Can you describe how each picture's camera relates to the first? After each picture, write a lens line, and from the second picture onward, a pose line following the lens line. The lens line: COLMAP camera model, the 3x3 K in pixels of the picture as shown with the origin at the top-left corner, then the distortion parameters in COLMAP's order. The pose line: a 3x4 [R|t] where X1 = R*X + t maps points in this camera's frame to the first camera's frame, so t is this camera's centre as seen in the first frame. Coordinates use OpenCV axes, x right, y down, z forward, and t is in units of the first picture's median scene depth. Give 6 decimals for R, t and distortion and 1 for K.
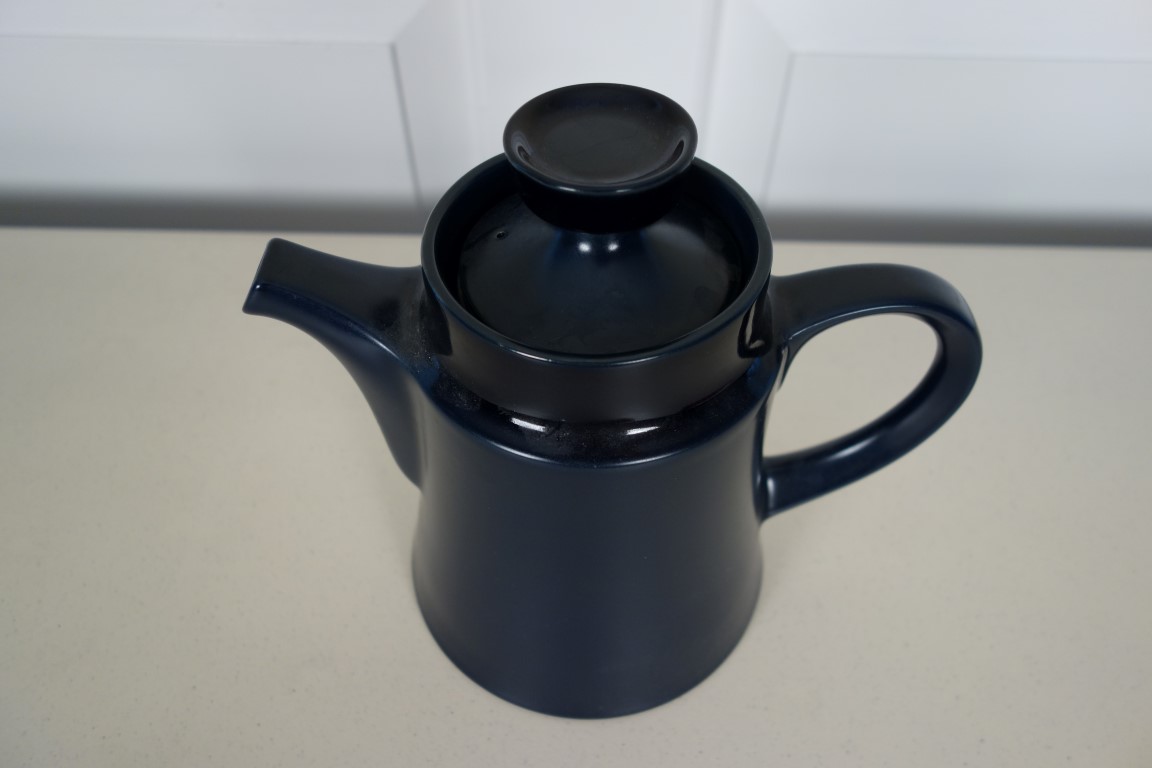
lens RADIAL K [[900.2, 0, 576.0], [0, 900.2, 384.0], [0, 0, 1]] dist [-0.003110, -0.003955]
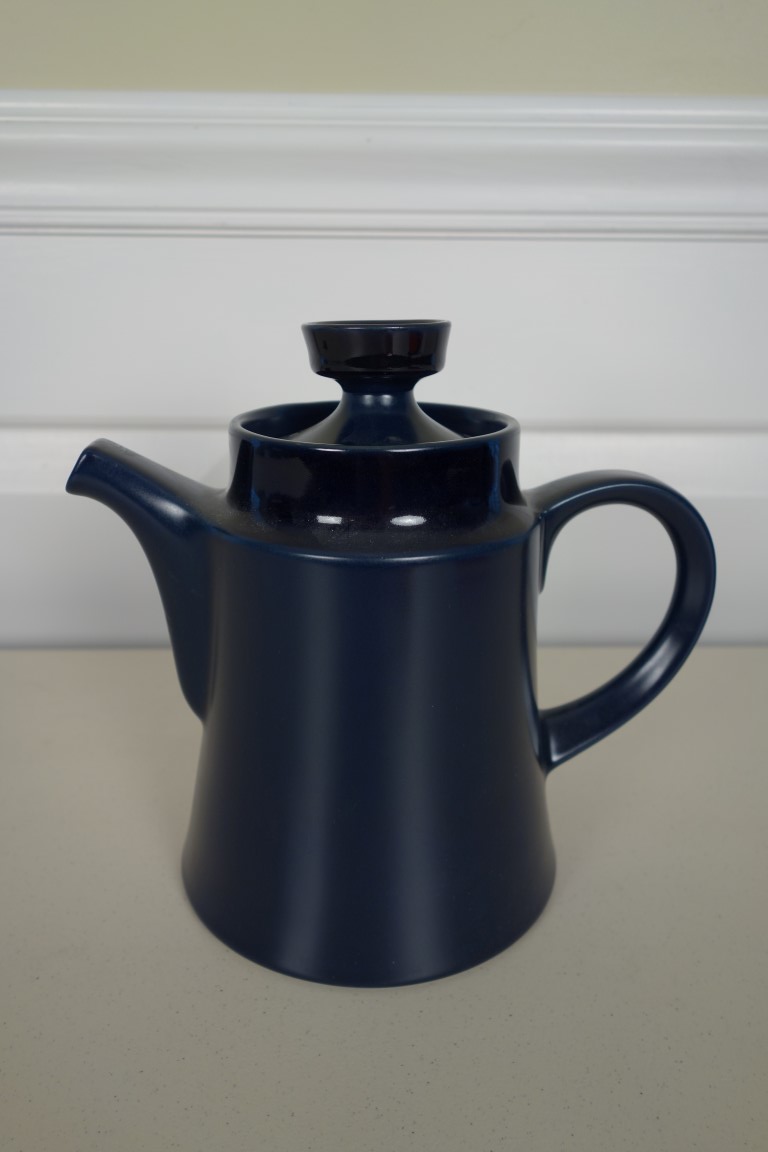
lens RADIAL K [[900.2, 0, 384.0], [0, 900.2, 576.0], [0, 0, 1]] dist [-0.003110, -0.003955]
pose [[0.998147, -0.010439, 0.059946, -0.029907], [0.039480, 0.860759, -0.507479, 0.474173], [-0.046302, 0.508905, 0.859576, 0.047454]]
